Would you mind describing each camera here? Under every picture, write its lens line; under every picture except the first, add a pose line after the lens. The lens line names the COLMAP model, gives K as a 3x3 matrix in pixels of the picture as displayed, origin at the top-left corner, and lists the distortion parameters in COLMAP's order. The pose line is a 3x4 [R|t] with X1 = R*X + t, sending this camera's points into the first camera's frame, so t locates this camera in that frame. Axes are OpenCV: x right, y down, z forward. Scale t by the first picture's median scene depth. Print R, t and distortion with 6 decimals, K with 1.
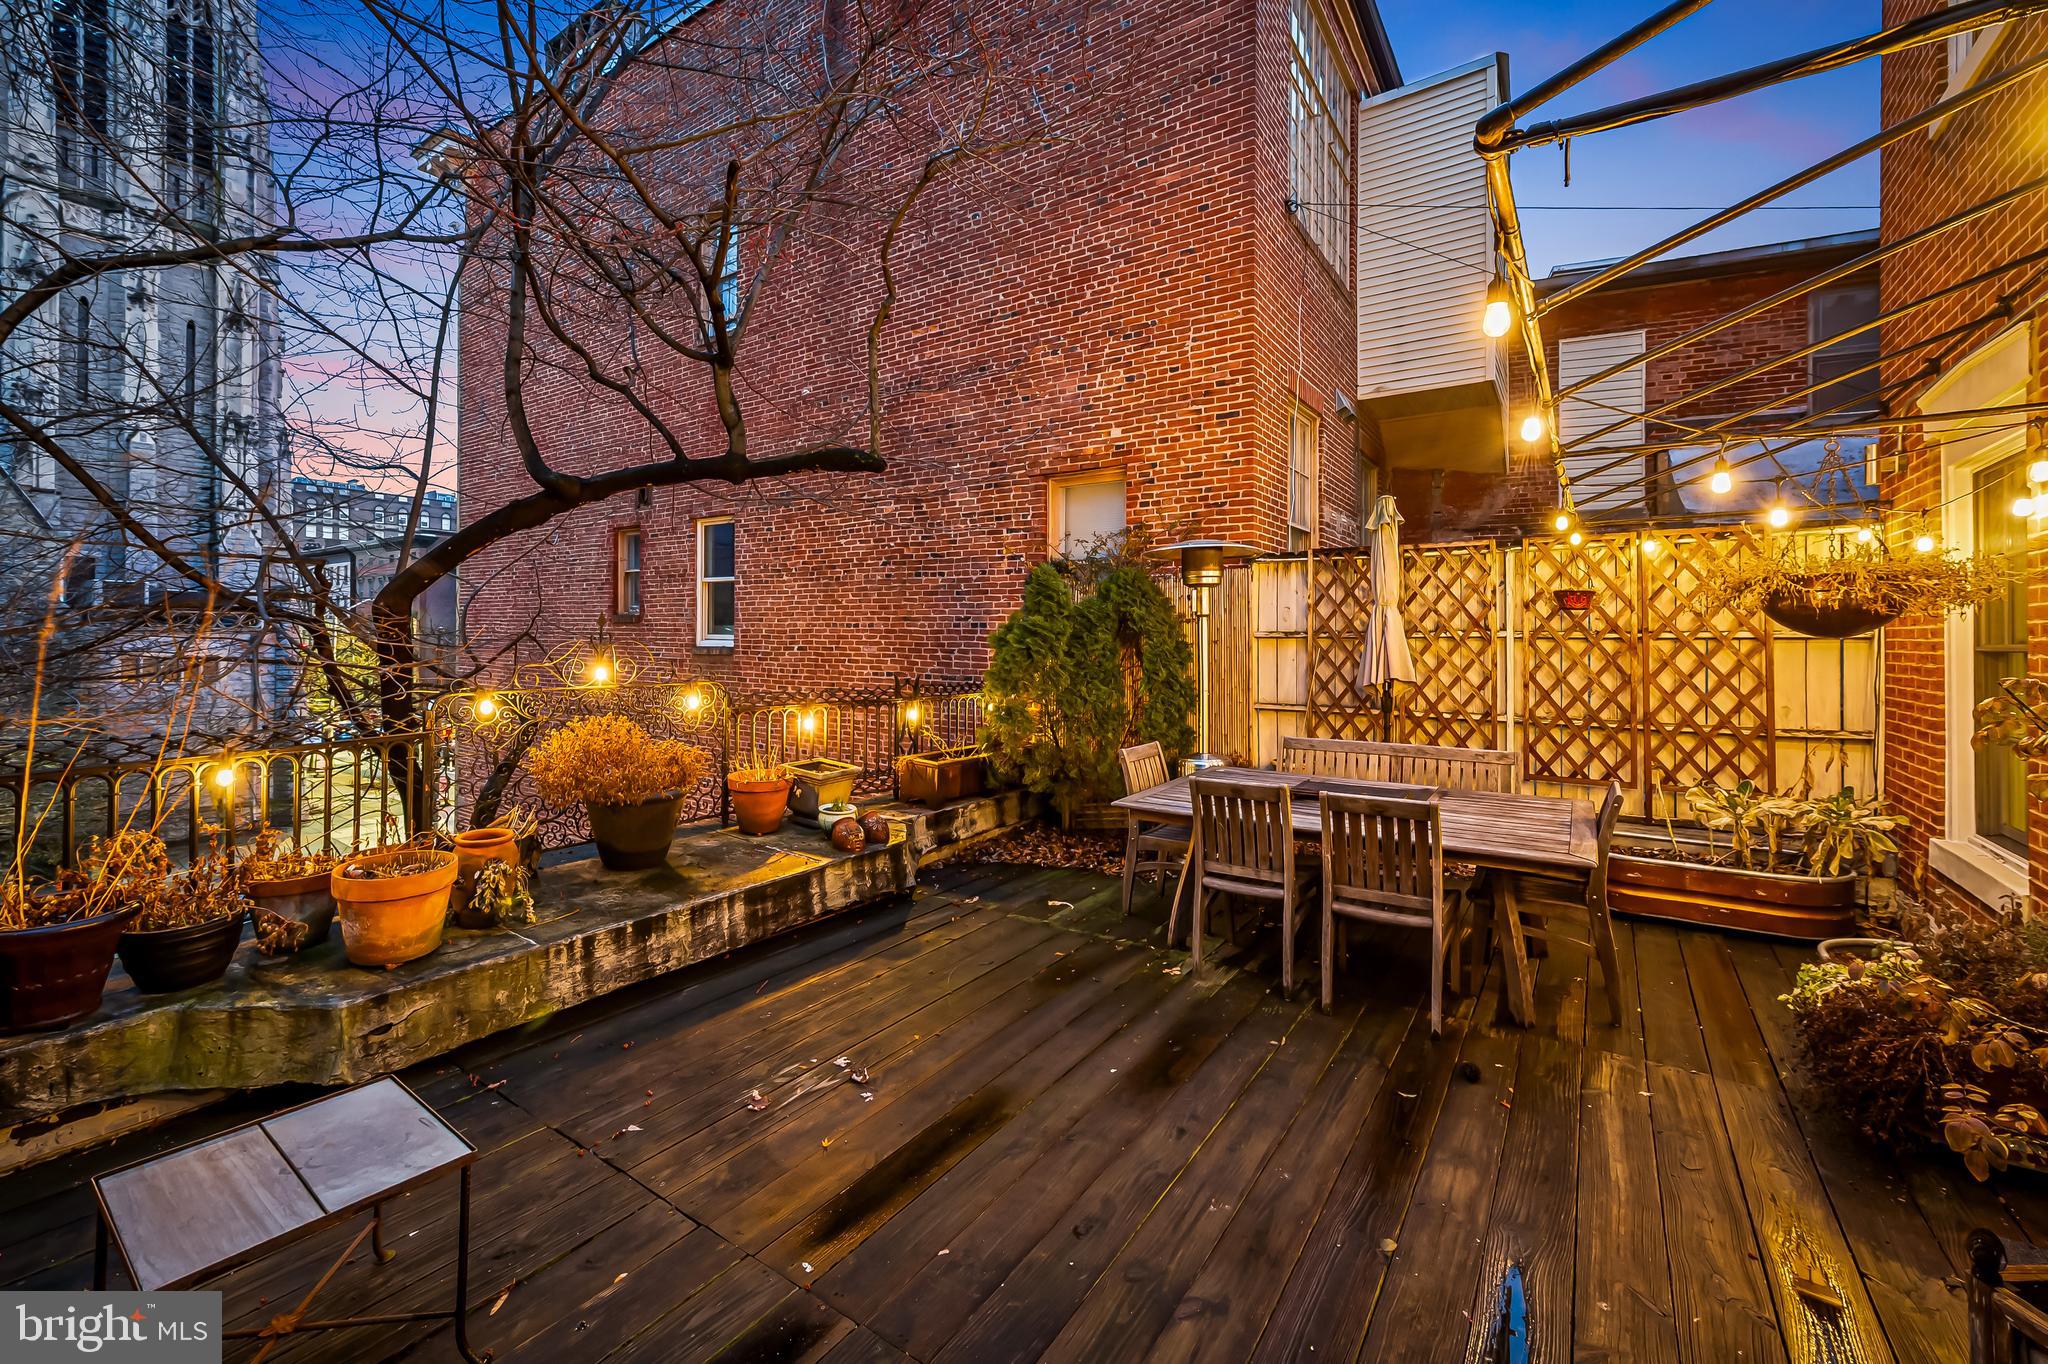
lens RADIAL K [[831.5, 0, 1023.7], [0, 831.5, 622.2], [0, 0, 1]] dist [-0.002078, -0.000258]
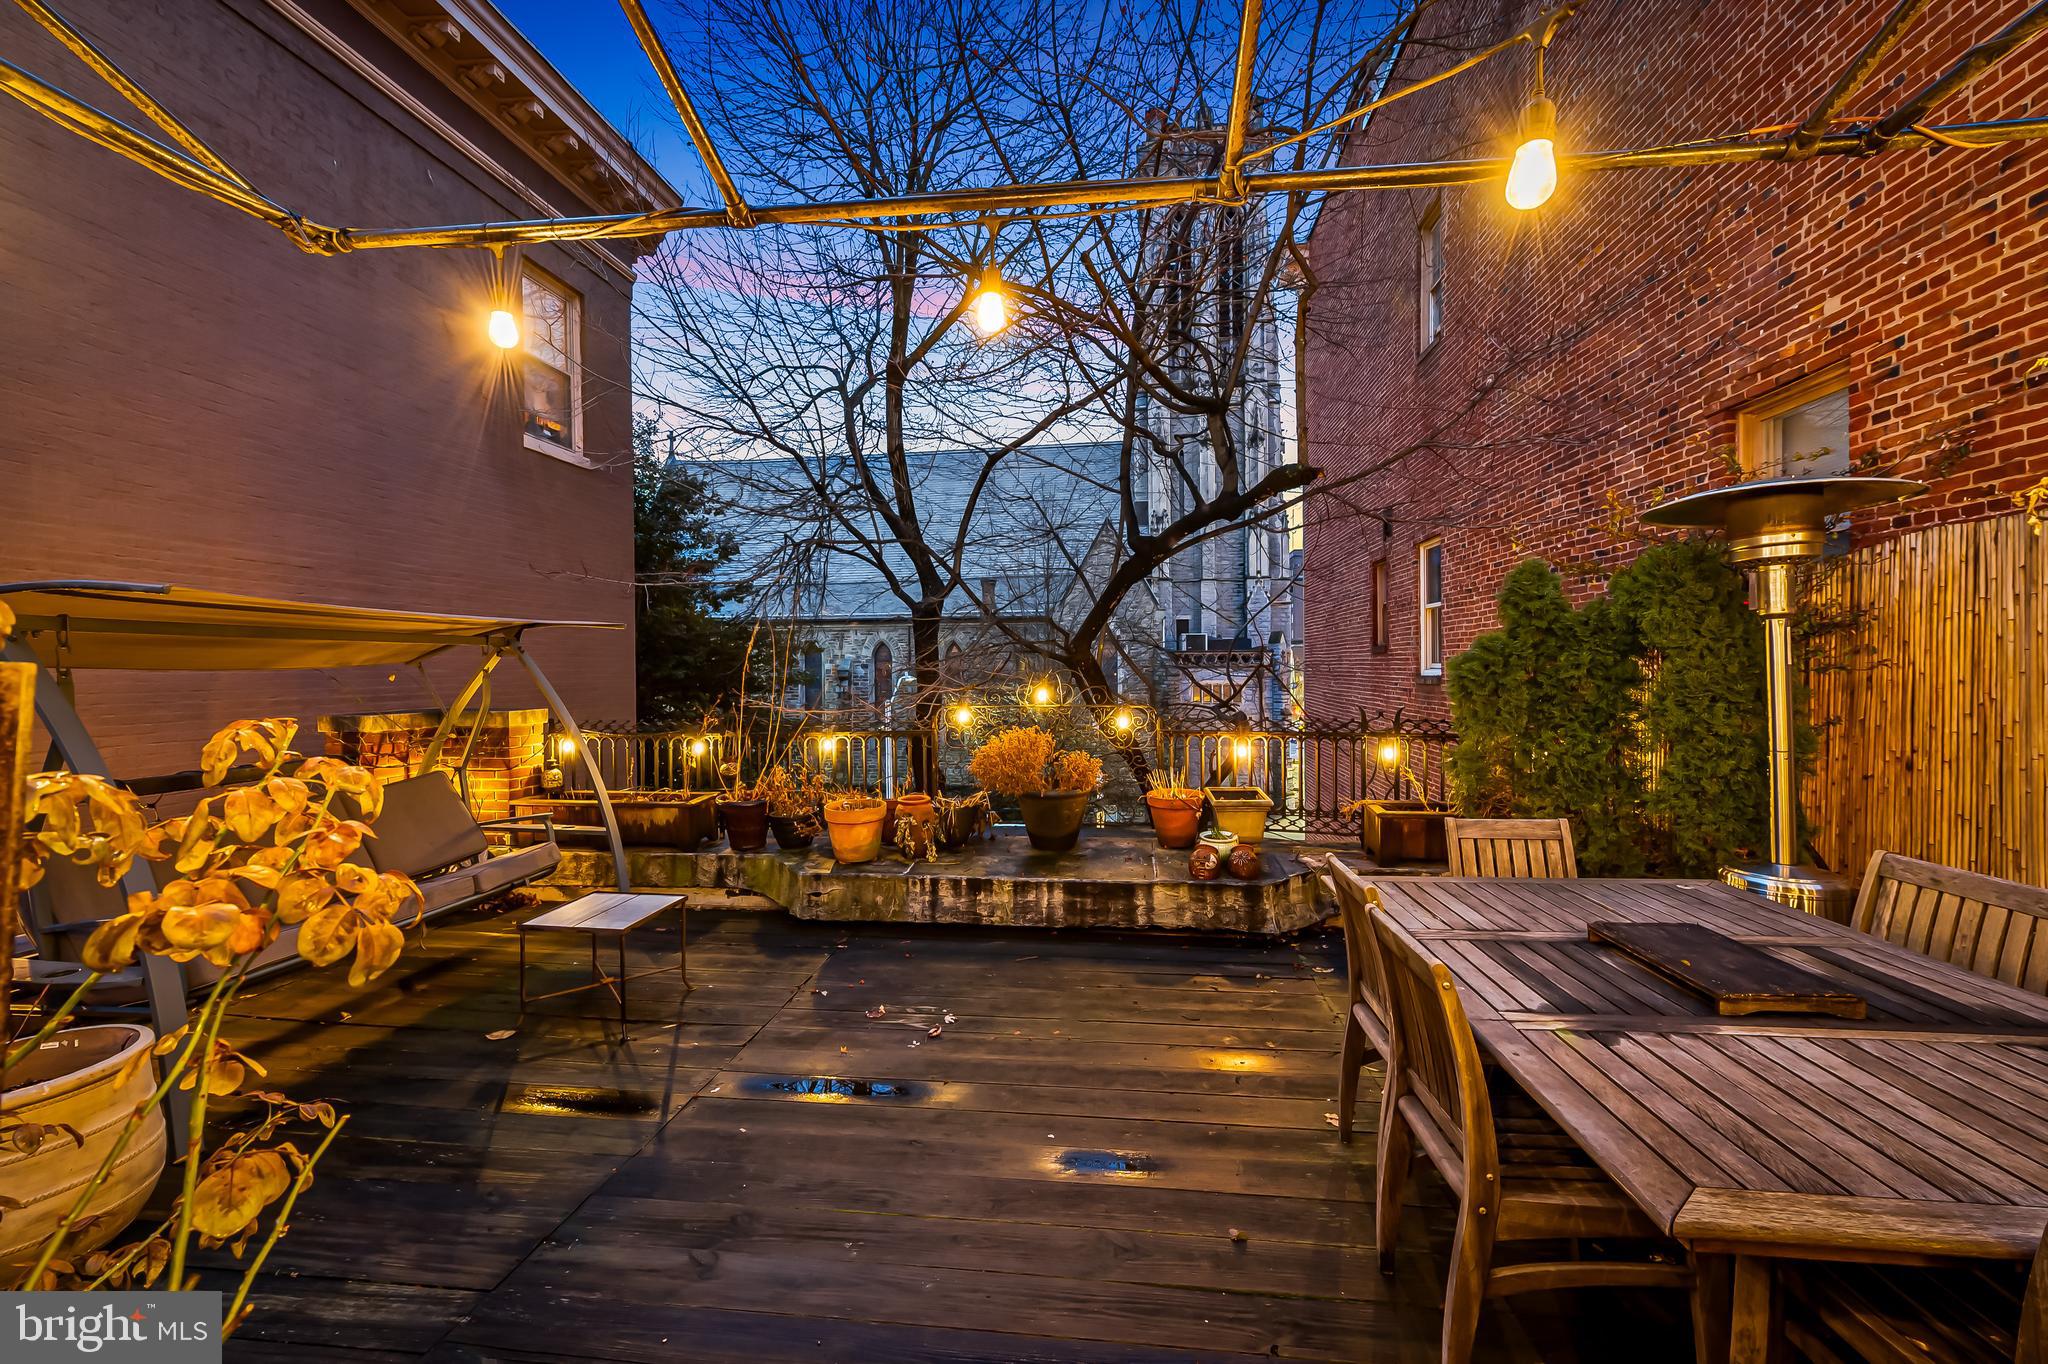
lens RADIAL K [[812.7, 0, 1028.1], [0, 812.7, 676.4], [0, 0, 1]] dist [-0.003403, -0.000786]
pose [[0.462246, -0.001721, -0.886750, 0.376643], [0.026504, 0.999578, 0.011876, 0.010486], [0.886355, -0.028992, 0.462097, 0.247645]]
